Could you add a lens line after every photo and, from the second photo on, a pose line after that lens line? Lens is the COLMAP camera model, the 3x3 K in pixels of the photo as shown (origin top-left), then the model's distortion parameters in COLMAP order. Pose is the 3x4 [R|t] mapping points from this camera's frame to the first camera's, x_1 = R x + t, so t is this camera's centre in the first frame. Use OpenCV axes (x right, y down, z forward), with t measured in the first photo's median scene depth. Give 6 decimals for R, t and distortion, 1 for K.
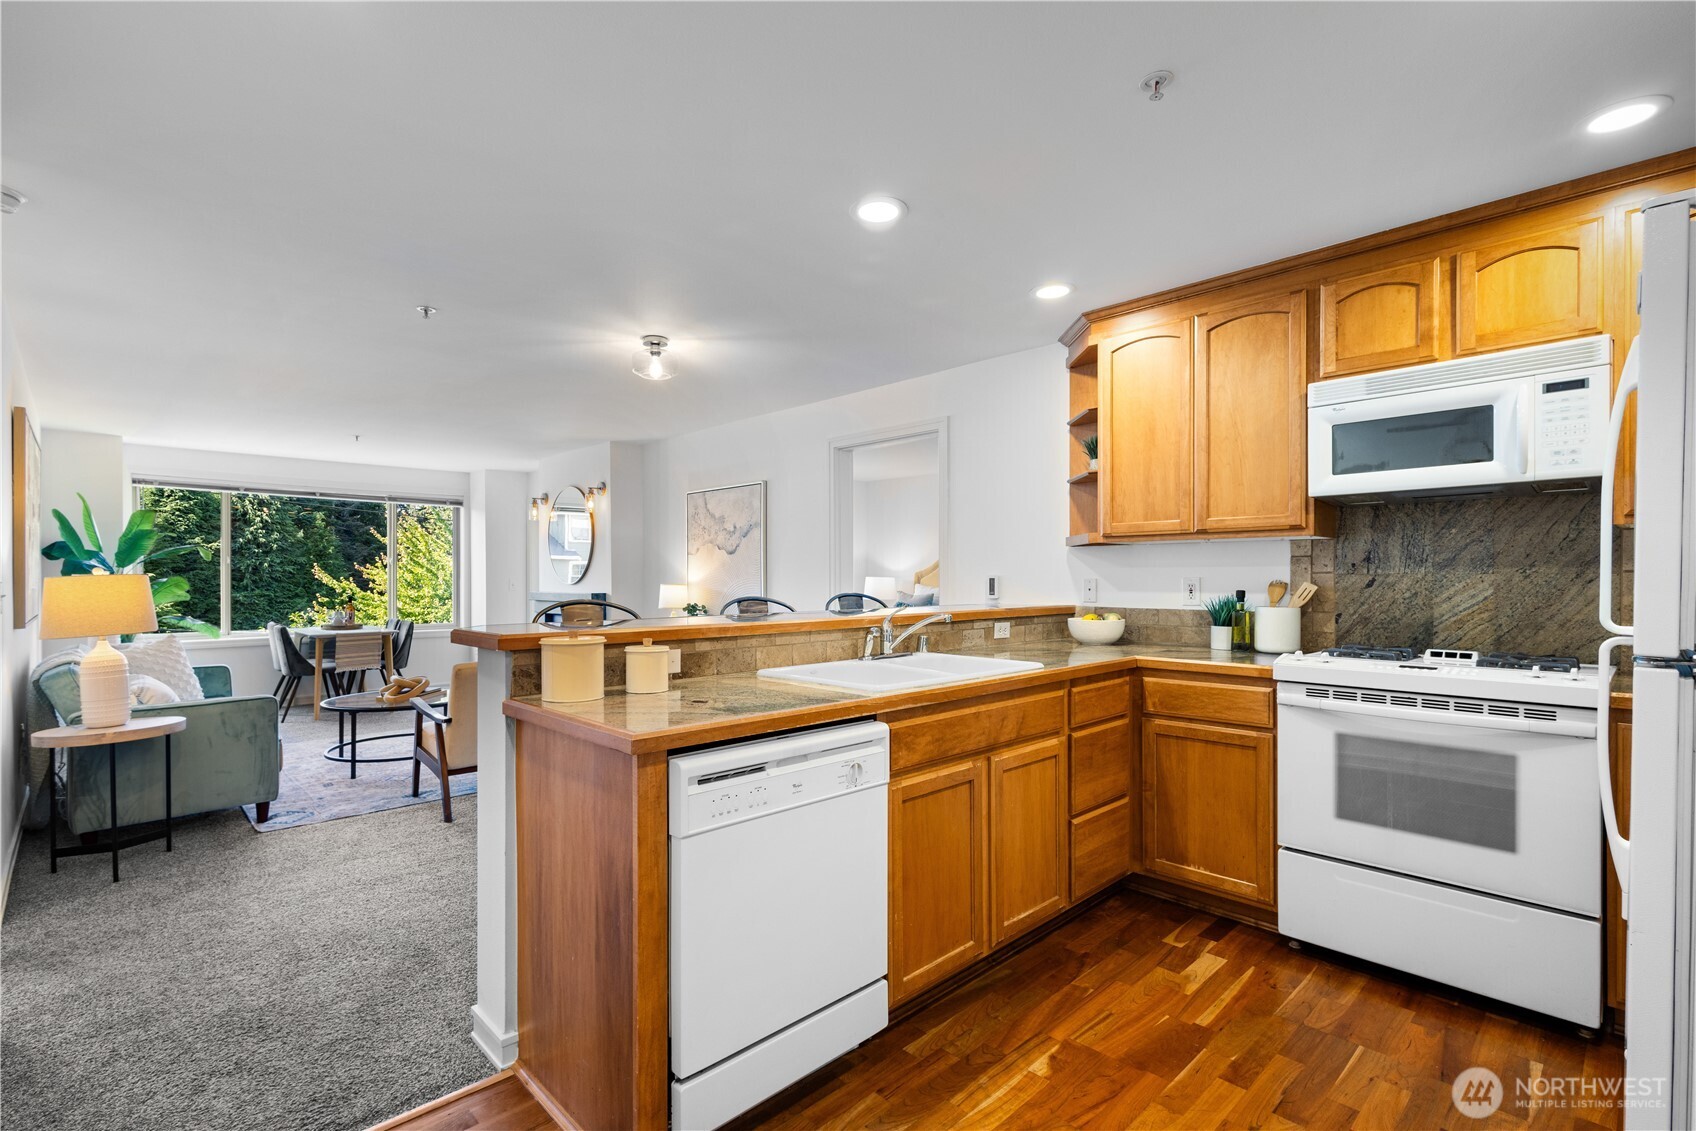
lens RADIAL K [[782.1, 0, 846.0], [0, 782.1, 581.2], [0, 0, 1]] dist [0.014872, -0.004379]
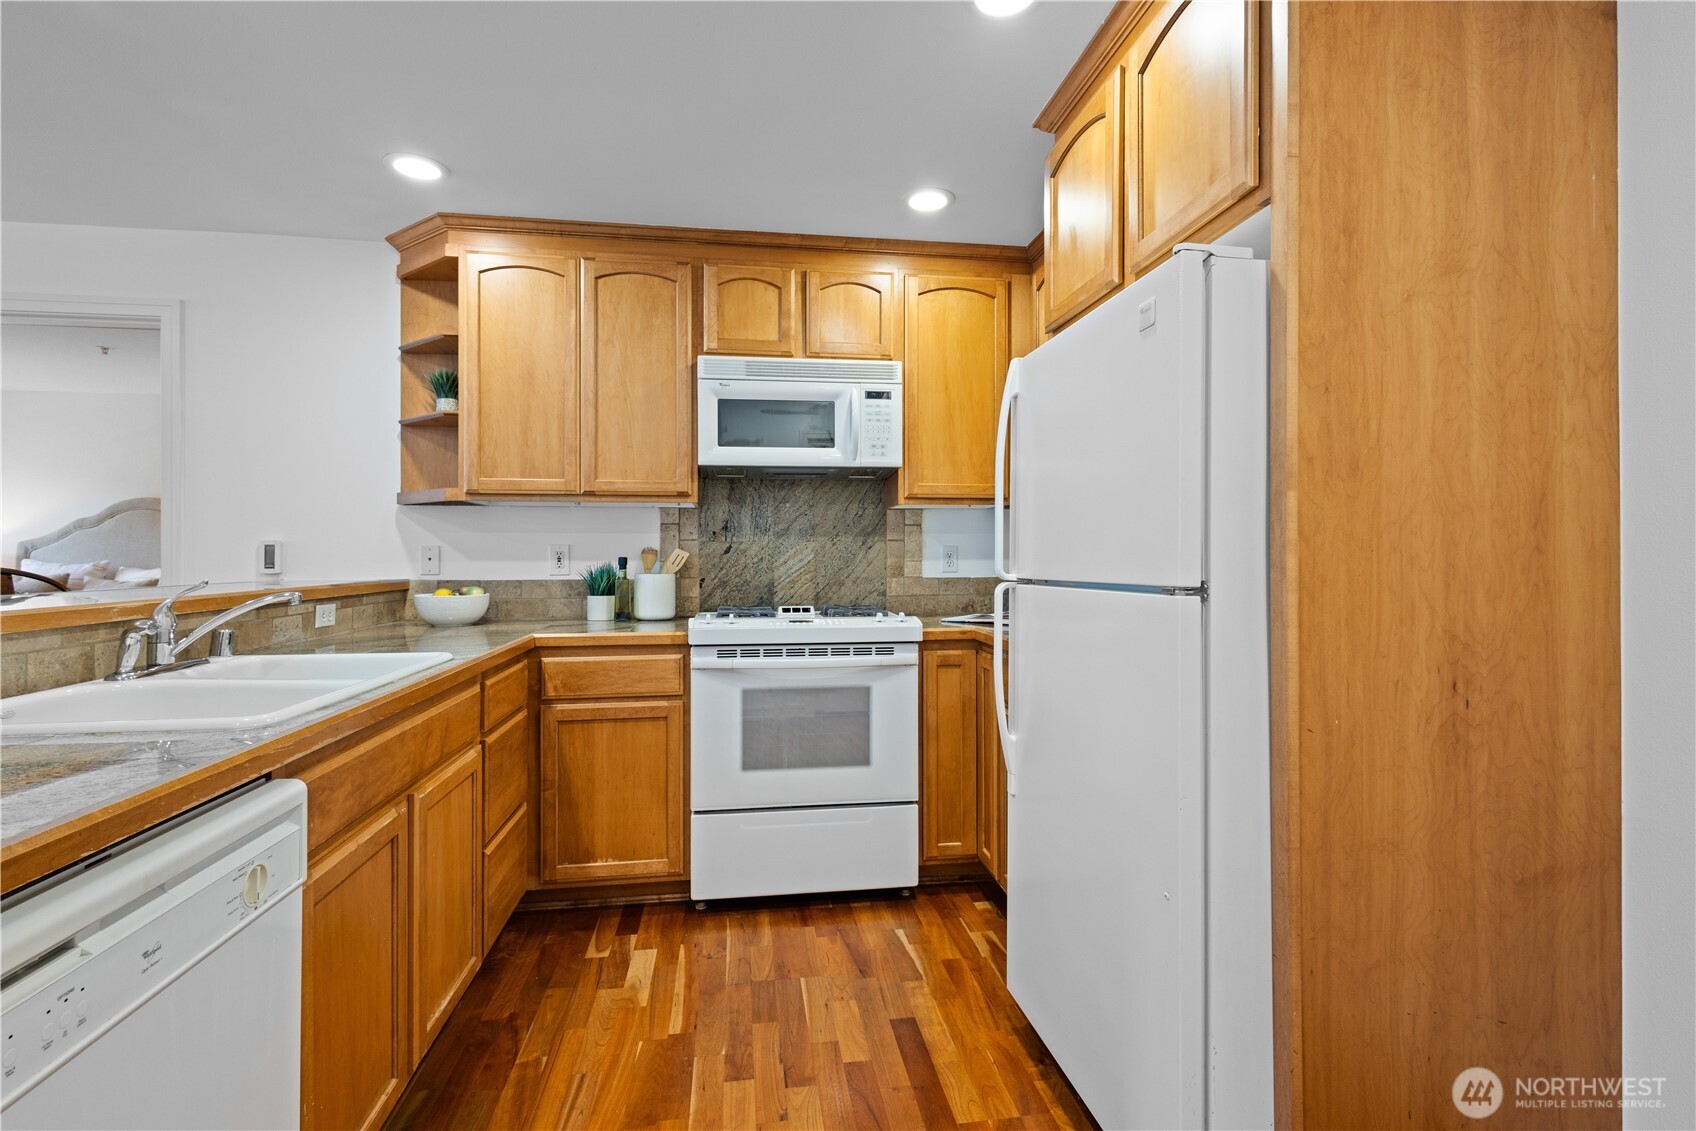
lens RADIAL K [[782.1, 0, 833.2], [0, 782.1, 554.1], [0, 0, 1]] dist [0.014872, -0.004379]
pose [[0.583872, 0.002614, 0.811841, -0.114683], [0.004780, 0.999966, -0.006658, 0.013962], [-0.811831, 0.007767, 0.583840, 0.210048]]
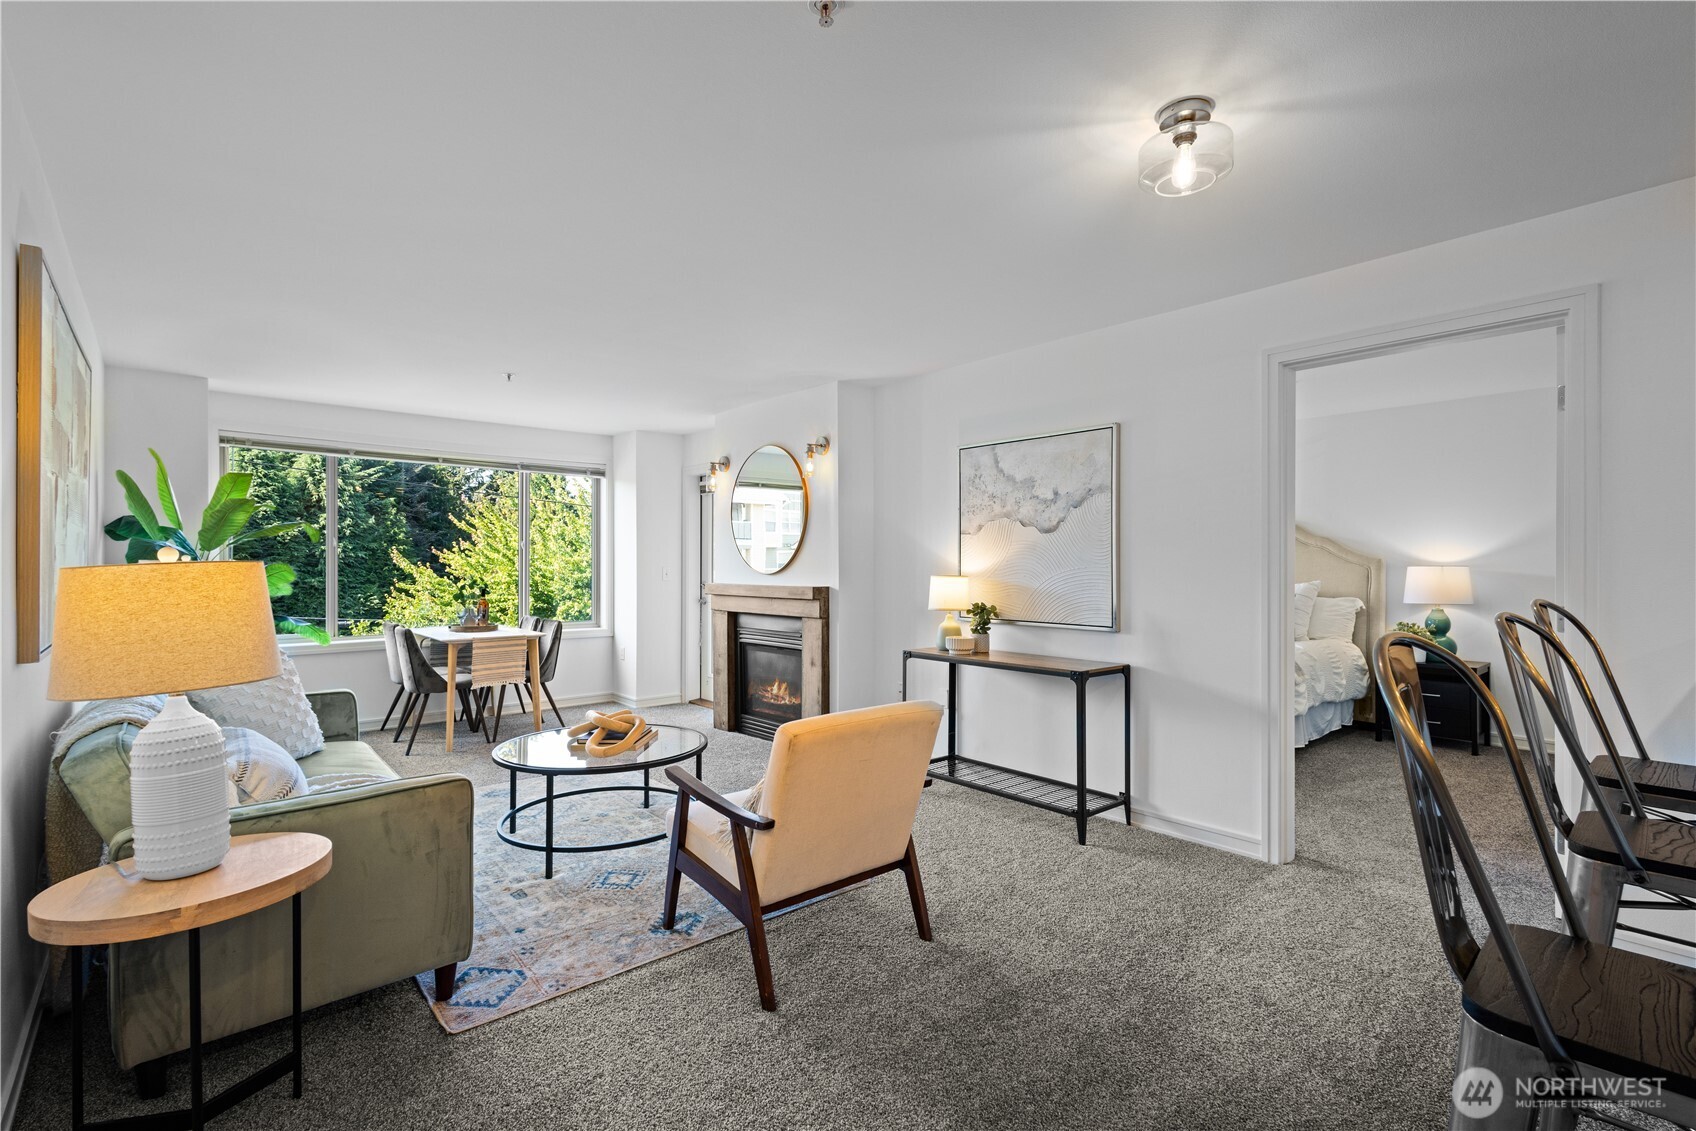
lens RADIAL K [[782.1, 0, 852.3], [0, 782.1, 566.5], [0, 0, 1]] dist [0.014872, -0.004379]
pose [[0.998588, 0.002566, -0.053062, -0.486368], [-0.002658, 0.999995, -0.001665, -0.005346], [0.053057, 0.001804, 0.998590, 0.521920]]
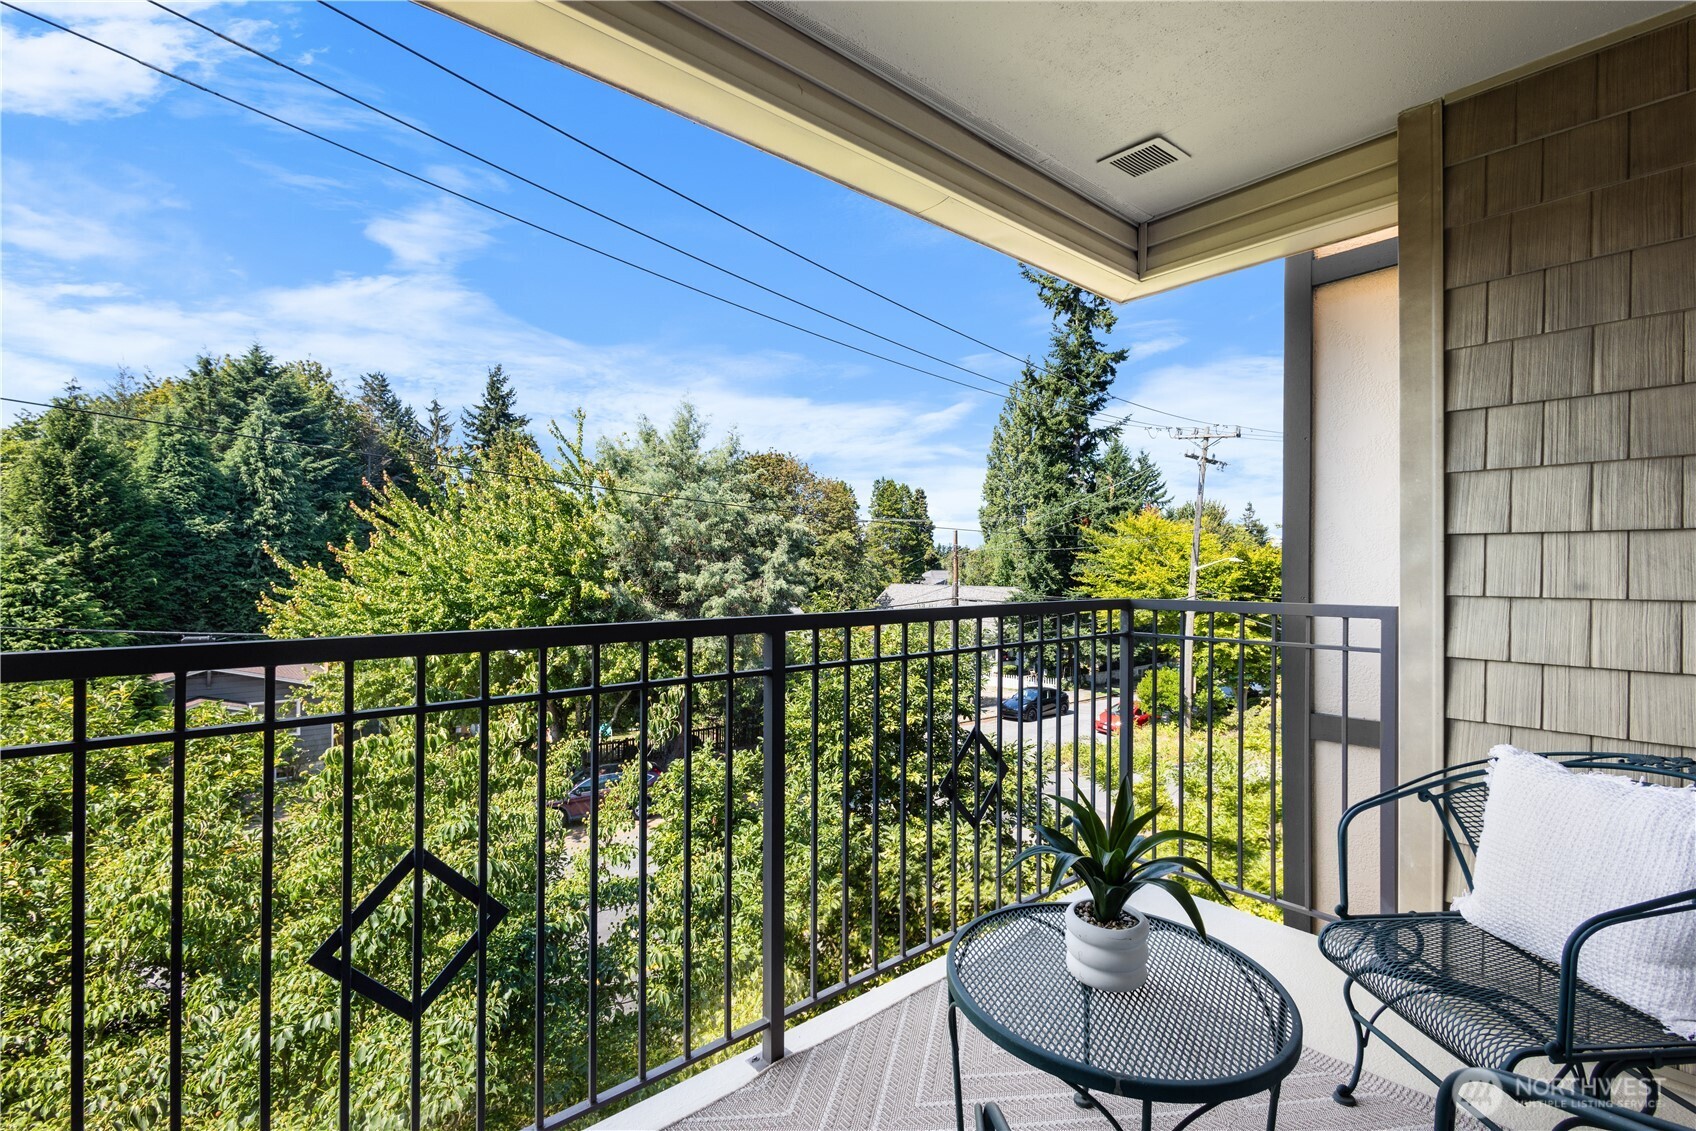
lens RADIAL K [[782.1, 0, 852.9], [0, 782.1, 570.2], [0, 0, 1]] dist [0.014872, -0.004379]
pose [[0.998395, 0.007357, -0.056161, -0.569838], [-0.007537, 0.999967, -0.002998, 0.013896], [0.056137, 0.003416, 0.998417, 2.496201]]
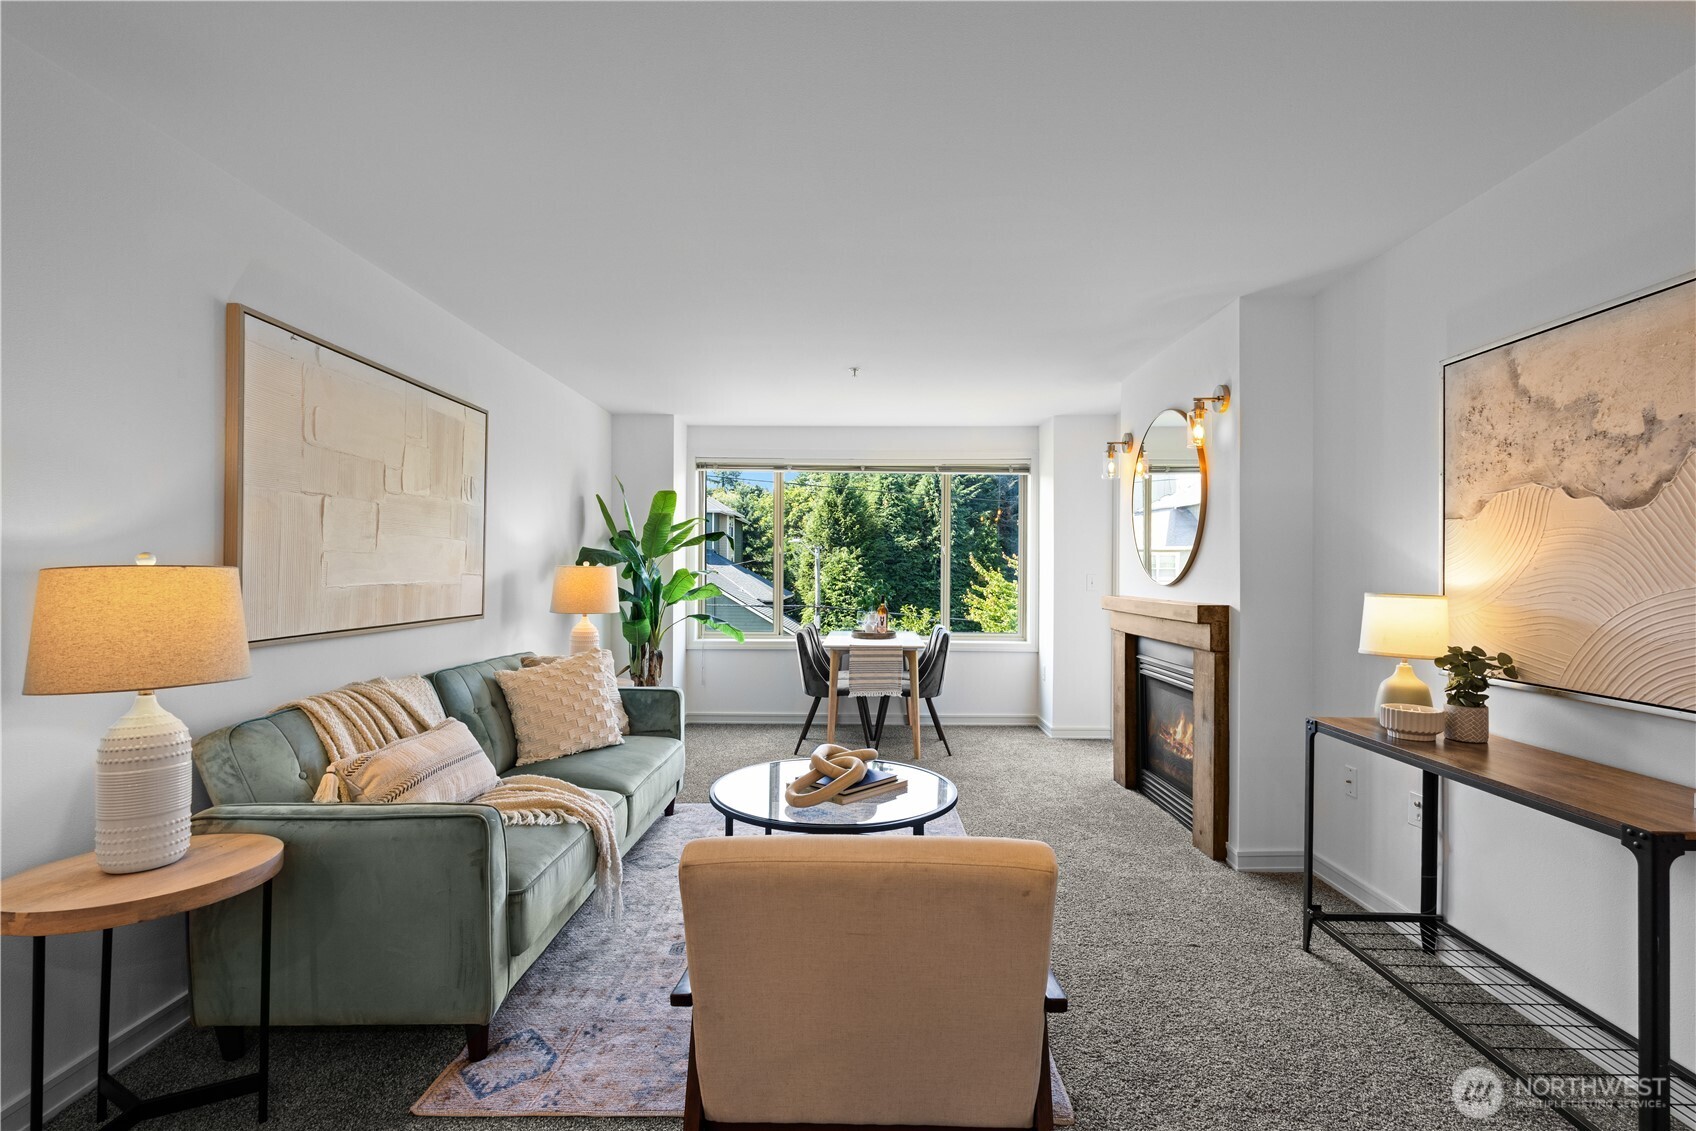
lens RADIAL K [[782.1, 0, 845.6], [0, 782.1, 564.7], [0, 0, 1]] dist [0.014872, -0.004379]
pose [[0.711063, 0.001889, -0.703126, -0.254818], [-0.009610, 0.999929, -0.007033, -0.009648], [0.703062, 0.011758, 0.711031, 0.935768]]
